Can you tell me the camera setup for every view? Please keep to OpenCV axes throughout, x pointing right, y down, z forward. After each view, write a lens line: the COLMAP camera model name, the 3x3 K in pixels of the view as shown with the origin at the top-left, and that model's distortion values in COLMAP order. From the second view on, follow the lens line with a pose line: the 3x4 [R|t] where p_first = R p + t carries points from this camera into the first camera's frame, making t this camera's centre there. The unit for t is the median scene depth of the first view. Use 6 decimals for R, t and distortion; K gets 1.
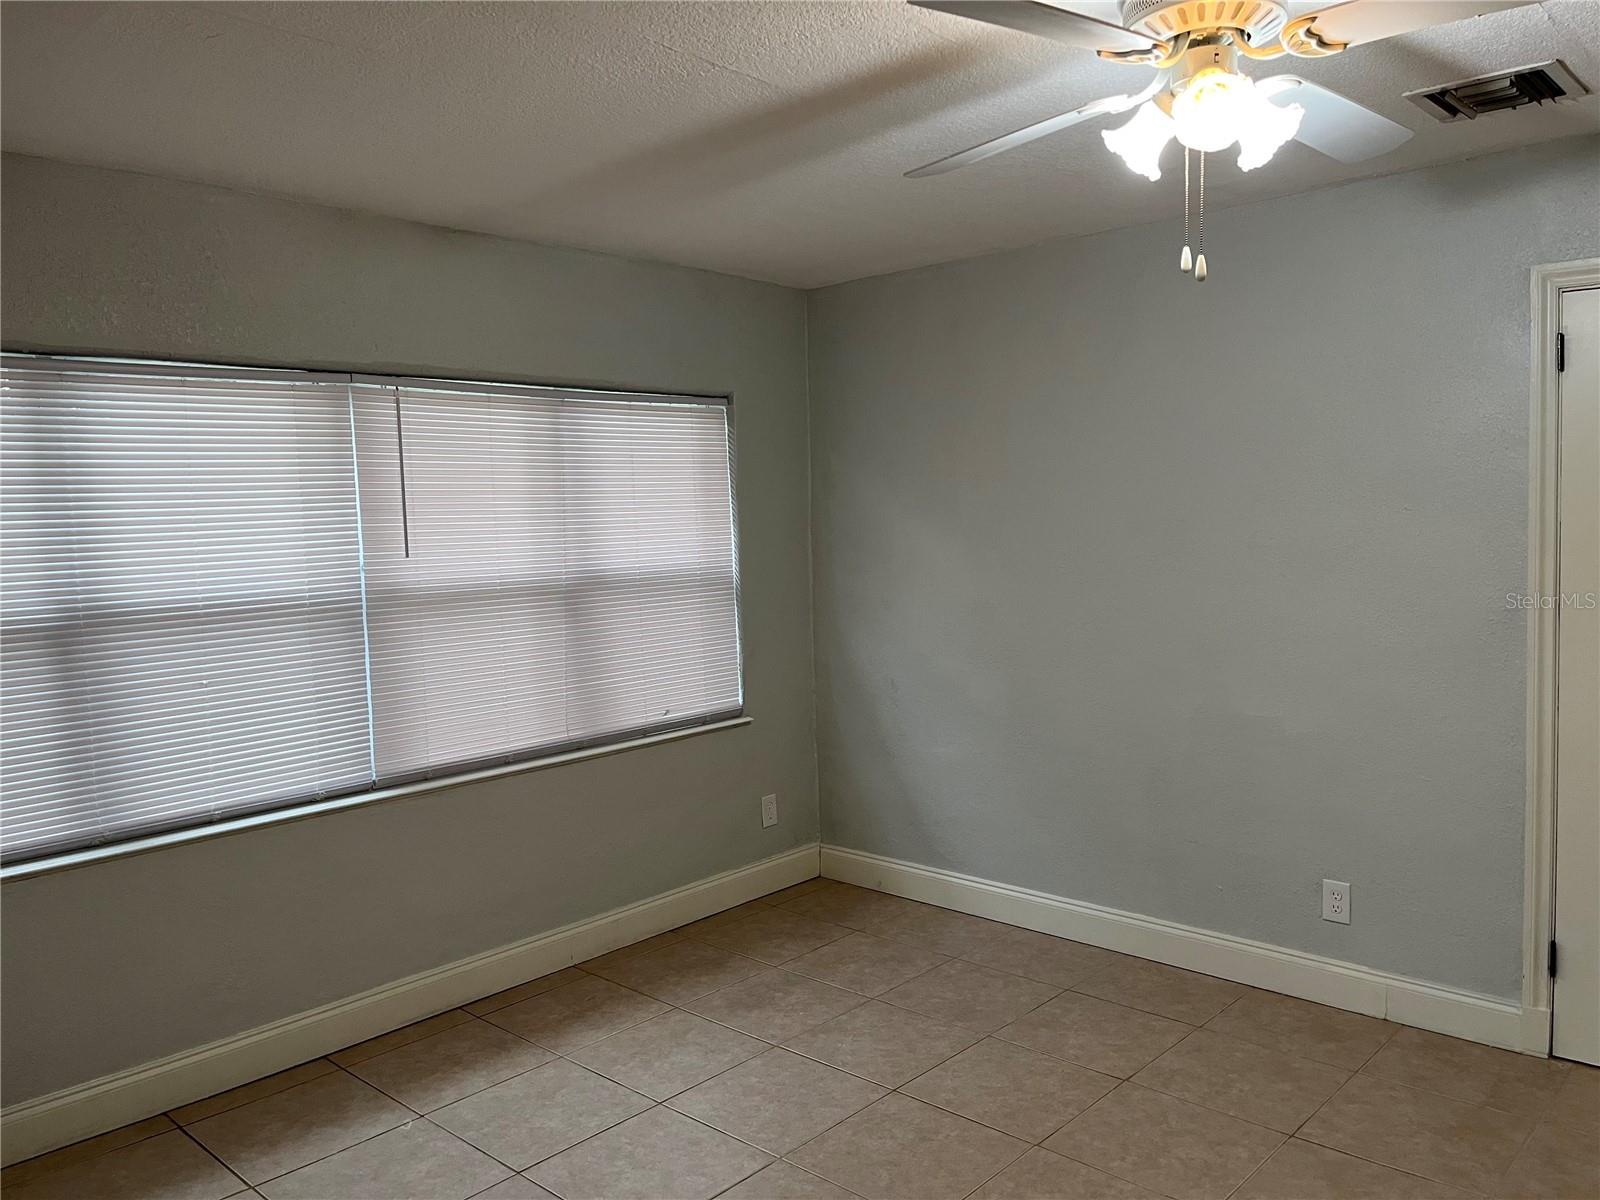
lens RADIAL K [[1212.5, 0, 796.7], [0, 1212.5, 613.7], [0, 0, 1]] dist [0.074167, -0.097304]
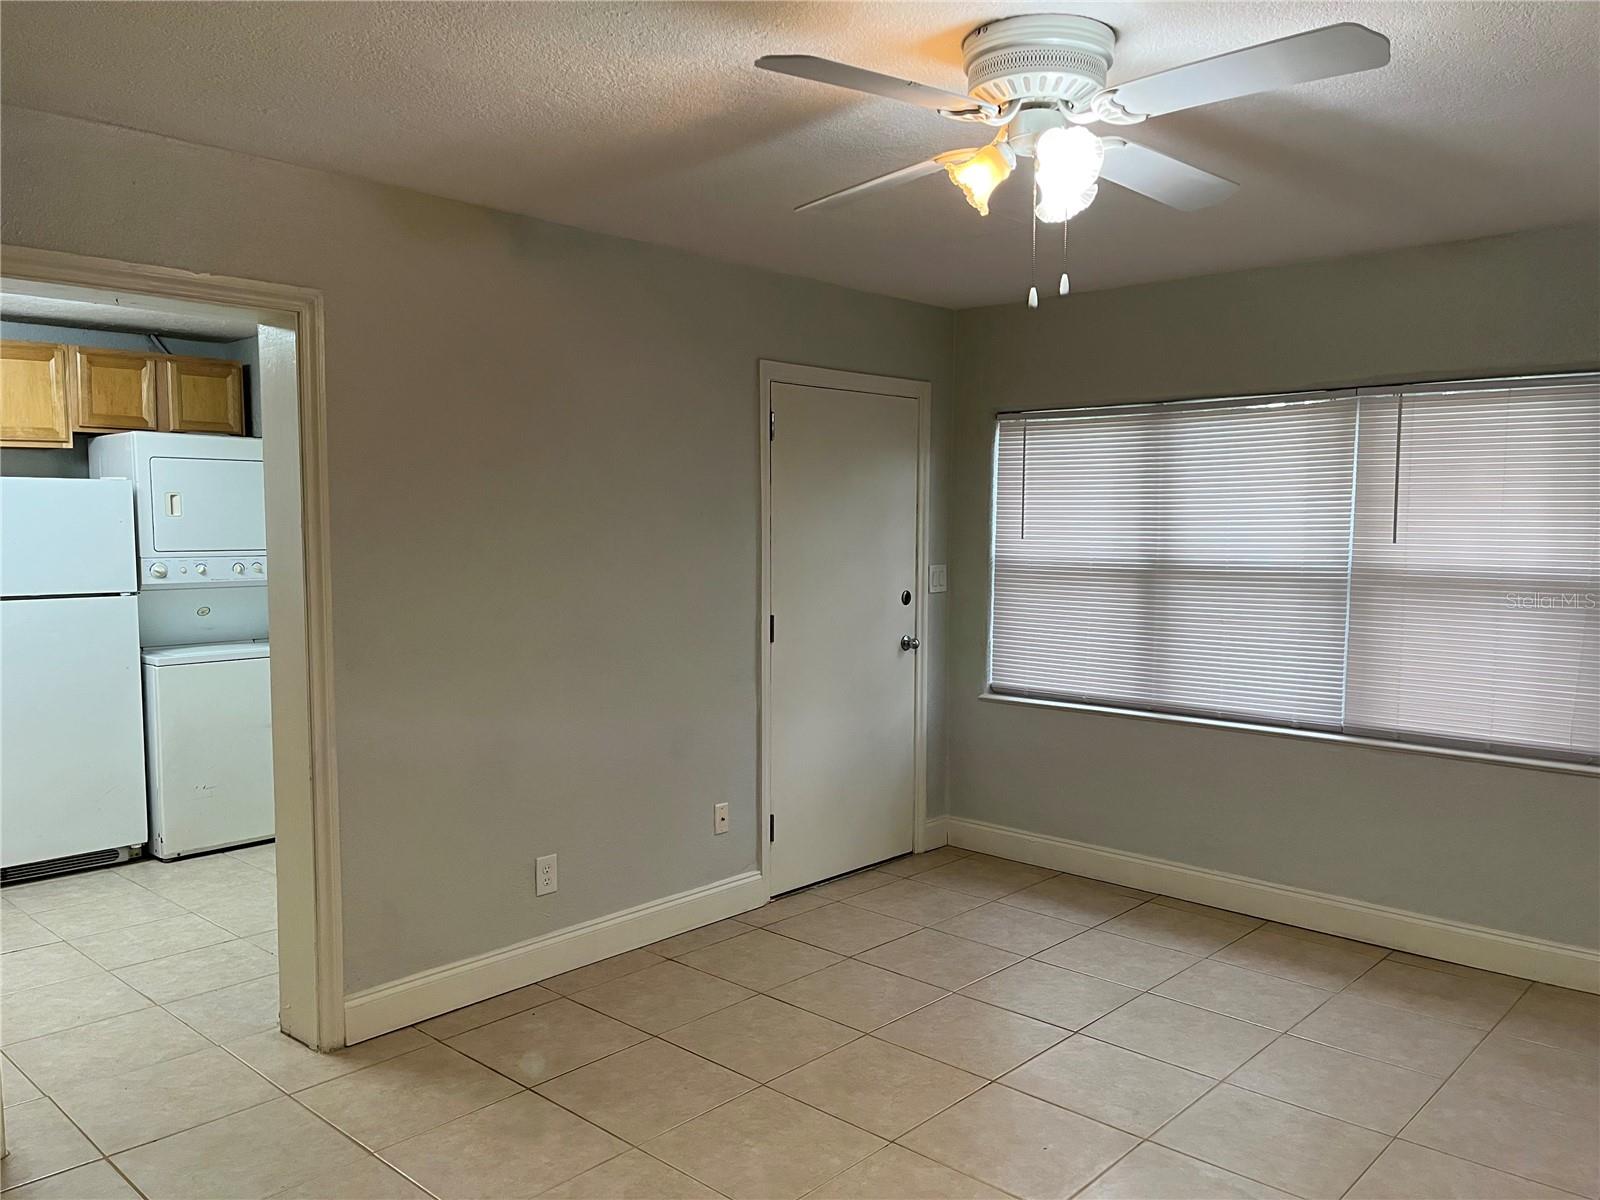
lens RADIAL K [[1212.5, 0, 796.7], [0, 1212.5, 613.7], [0, 0, 1]] dist [0.074167, -0.097304]
pose [[0.003261, 0.110146, -0.993910, 0.914501], [-0.087621, 0.990124, 0.109439, -0.063039], [0.996149, 0.086730, 0.012880, 0.477676]]
